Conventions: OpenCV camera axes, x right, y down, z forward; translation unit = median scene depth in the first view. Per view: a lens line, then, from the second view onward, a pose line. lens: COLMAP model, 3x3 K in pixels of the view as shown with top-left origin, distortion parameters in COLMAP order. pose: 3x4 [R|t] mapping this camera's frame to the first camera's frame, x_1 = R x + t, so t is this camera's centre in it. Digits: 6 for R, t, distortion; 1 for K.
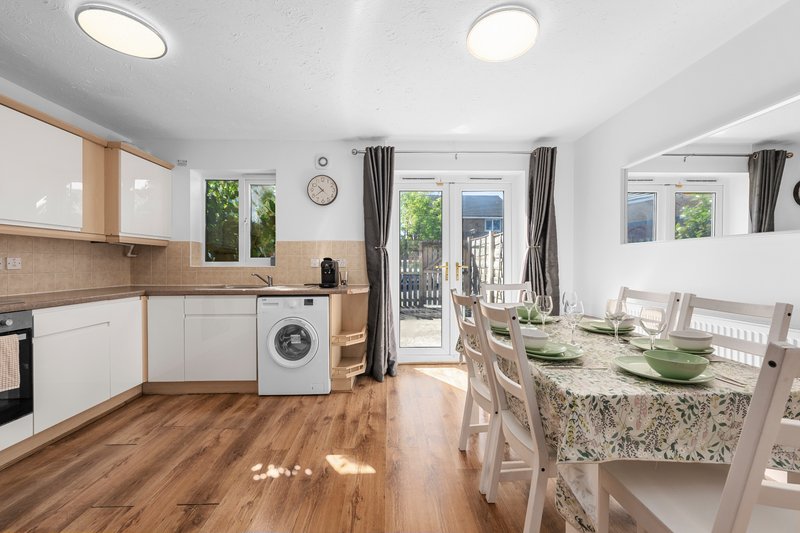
lens RADIAL K [[316.2, 0, 397.4], [0, 316.2, 264.0], [0, 0, 1]] dist [0.002550, 0.000110]
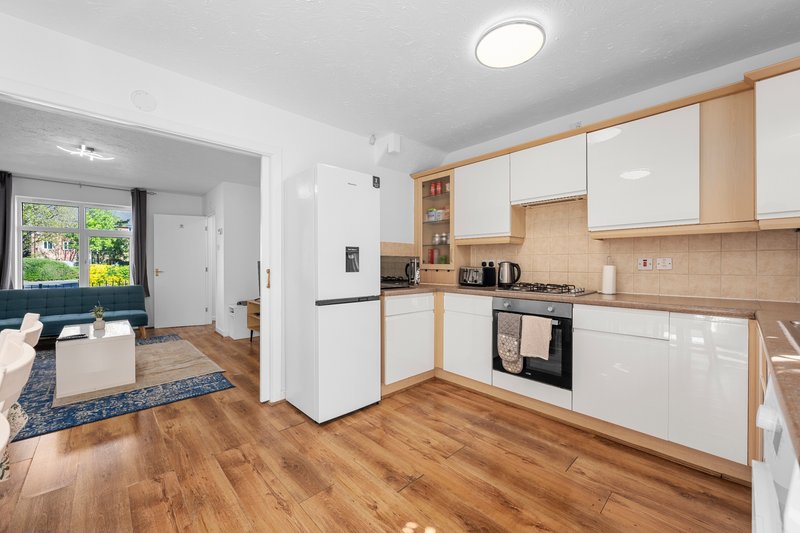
lens RADIAL K [[316.2, 0, 397.4], [0, 316.2, 264.0], [0, 0, 1]] dist [0.002550, 0.000110]
pose [[-0.746669, 0.000368, -0.665196, 0.063666], [-0.000915, 0.999998, 0.001580, -0.001316], [0.665196, 0.001788, -0.746667, 0.836612]]
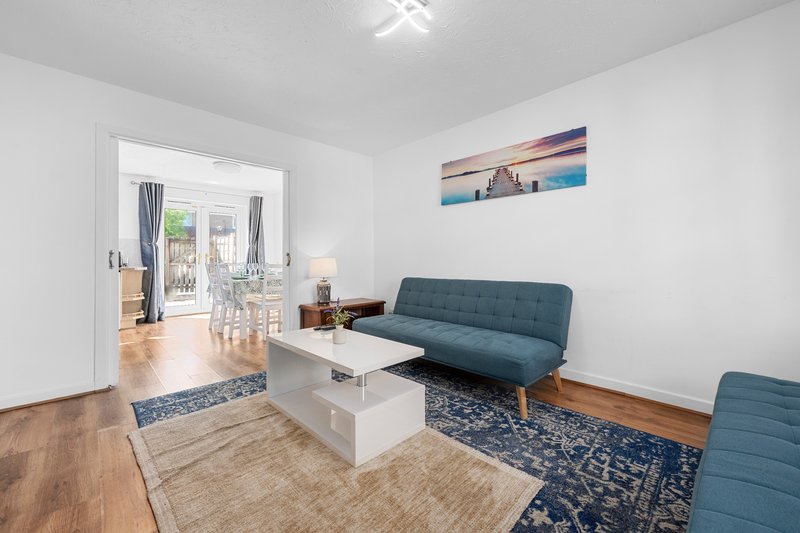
lens RADIAL K [[316.2, 0, 397.4], [0, 316.2, 264.0], [0, 0, 1]] dist [0.002550, 0.000110]
pose [[0.736813, -0.004574, 0.676081, -0.241893], [-0.000479, 0.999973, 0.007287, 0.045455], [-0.676097, -0.005693, 0.736791, -1.119884]]
